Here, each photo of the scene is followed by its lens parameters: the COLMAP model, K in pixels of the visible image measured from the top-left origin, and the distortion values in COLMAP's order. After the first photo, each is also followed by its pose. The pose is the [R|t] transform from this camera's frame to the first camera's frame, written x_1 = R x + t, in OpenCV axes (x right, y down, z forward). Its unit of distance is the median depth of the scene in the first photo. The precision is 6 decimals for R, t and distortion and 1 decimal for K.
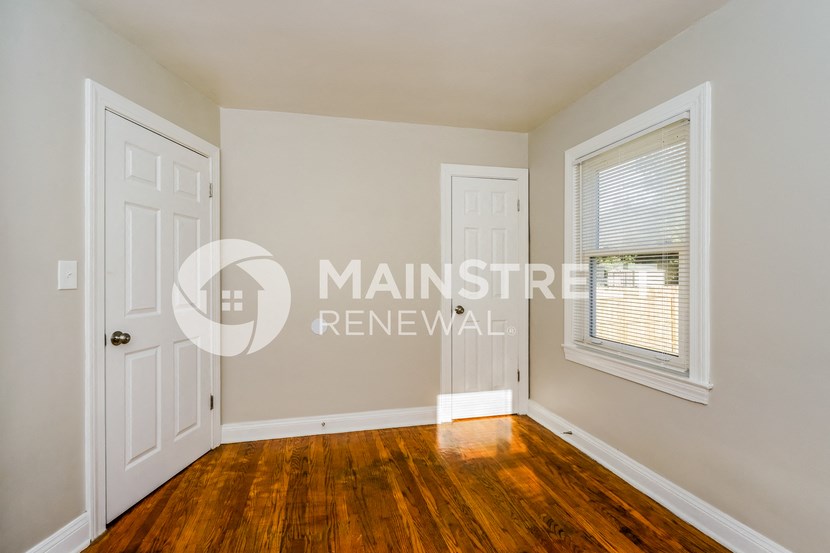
lens RADIAL K [[365.1, 0, 395.0], [0, 365.1, 276.2], [0, 0, 1]] dist [0.000101, 0.000135]
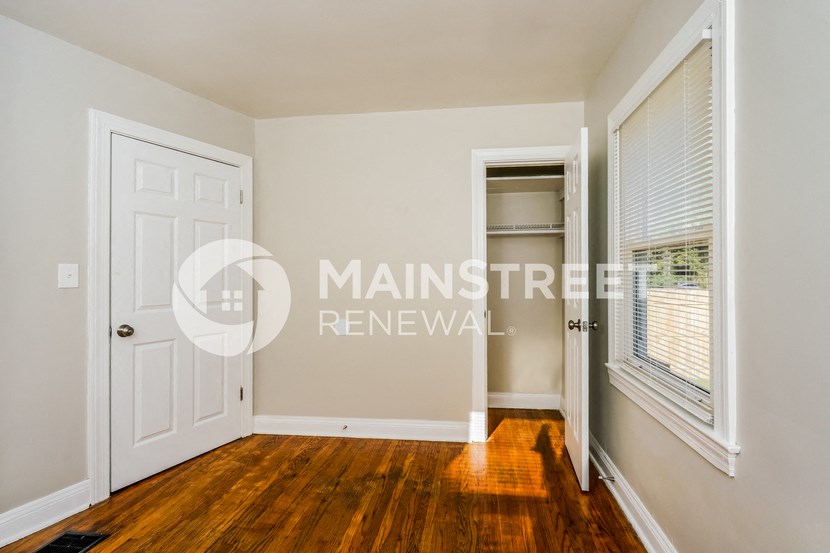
lens RADIAL K [[365.8, 0, 436.5], [0, 365.8, 273.7], [0, 0, 1]] dist [0.000158, 0.000138]
pose [[0.950244, -0.002863, -0.311493, 0.435328], [0.001176, 0.999984, -0.005604, -0.001429], [0.311504, 0.004959, 0.950232, 0.176557]]
